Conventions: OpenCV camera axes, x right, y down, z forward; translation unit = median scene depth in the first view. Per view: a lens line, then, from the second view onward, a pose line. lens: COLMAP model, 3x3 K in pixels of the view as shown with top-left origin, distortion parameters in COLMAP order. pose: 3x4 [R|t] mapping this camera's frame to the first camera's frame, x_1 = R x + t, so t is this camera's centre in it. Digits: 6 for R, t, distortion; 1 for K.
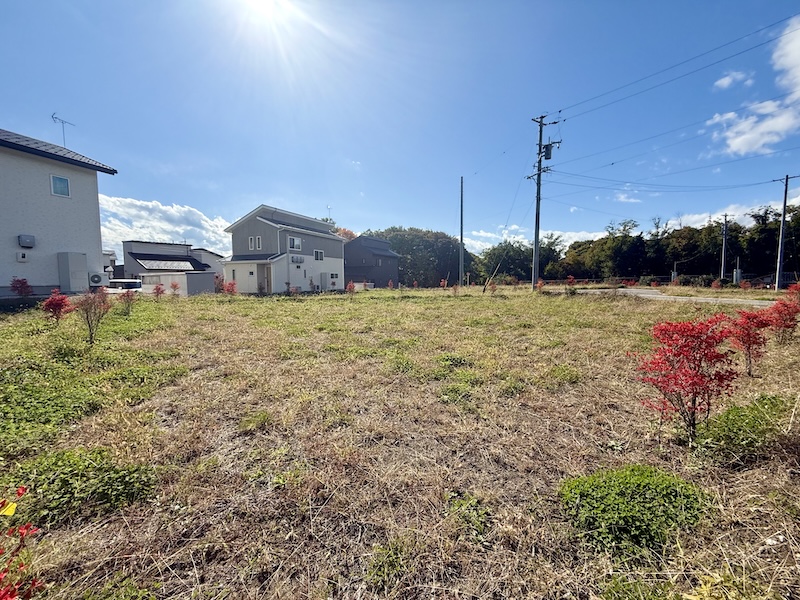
lens RADIAL K [[322.0, 0, 399.4], [0, 322.0, 301.6], [0, 0, 1]] dist [0.007201, -0.000558]
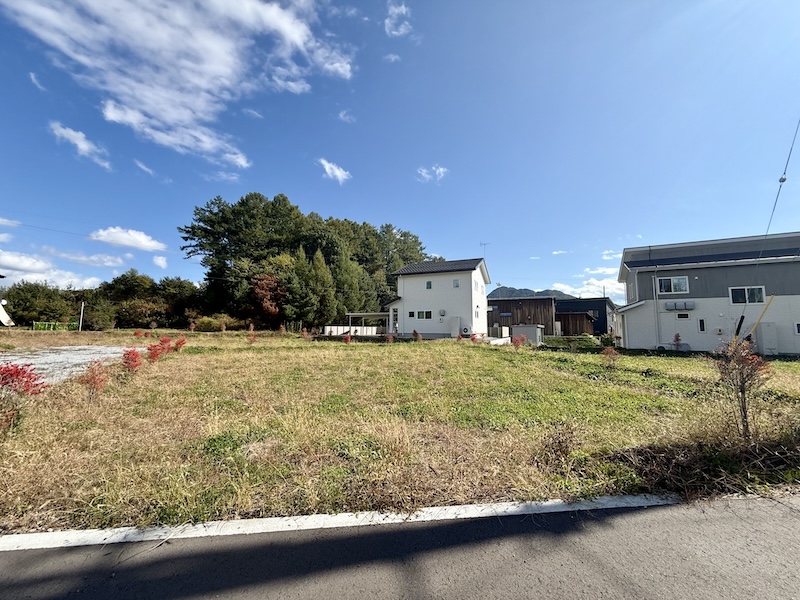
lens RADIAL K [[322.0, 0, 400.0], [0, 322.0, 299.0], [0, 0, 1]] dist [0.007201, -0.000558]
pose [[-0.098537, -0.091467, -0.990921, 0.398795], [-0.078280, 0.993394, -0.083911, -0.029456], [0.992050, 0.069301, -0.105046, 0.375383]]
